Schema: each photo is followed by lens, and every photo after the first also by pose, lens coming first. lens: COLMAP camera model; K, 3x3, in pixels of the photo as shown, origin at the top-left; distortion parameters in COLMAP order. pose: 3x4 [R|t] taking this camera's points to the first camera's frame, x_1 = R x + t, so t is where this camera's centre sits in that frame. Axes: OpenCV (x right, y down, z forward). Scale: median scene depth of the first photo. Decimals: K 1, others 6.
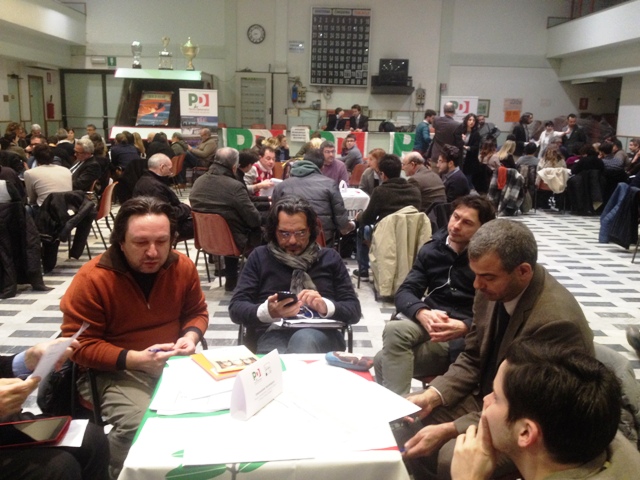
lens RADIAL K [[615.9, 0, 322.9], [0, 615.9, 240.0], [0, 0, 1]] dist [0.248269, -0.578137]
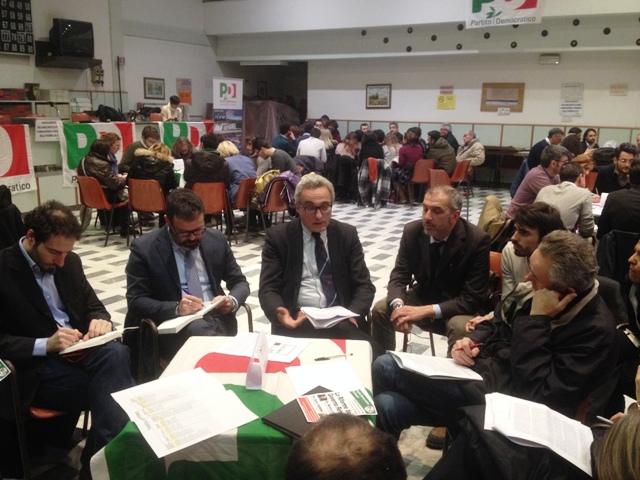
lens RADIAL K [[637.7, 0, 334.2], [0, 637.7, 240.8], [0, 0, 1]] dist [0.135475, -0.251034]
pose [[0.560023, -0.188070, 0.806848, -0.369600], [0.156325, 0.980387, 0.120017, -0.079840], [-0.813595, 0.058918, 0.578439, 0.328548]]
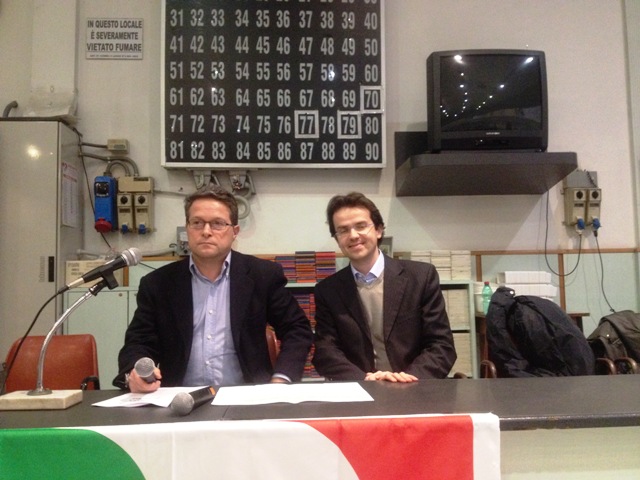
lens RADIAL K [[615.9, 0, 322.9], [0, 615.9, 240.0], [0, 0, 1]] dist [0.248269, -0.578137]
pose [[0.998741, -0.040007, 0.030254, 0.036780], [0.046509, 0.964505, -0.259936, -0.150356], [-0.018781, 0.261016, 0.965152, 0.764983]]
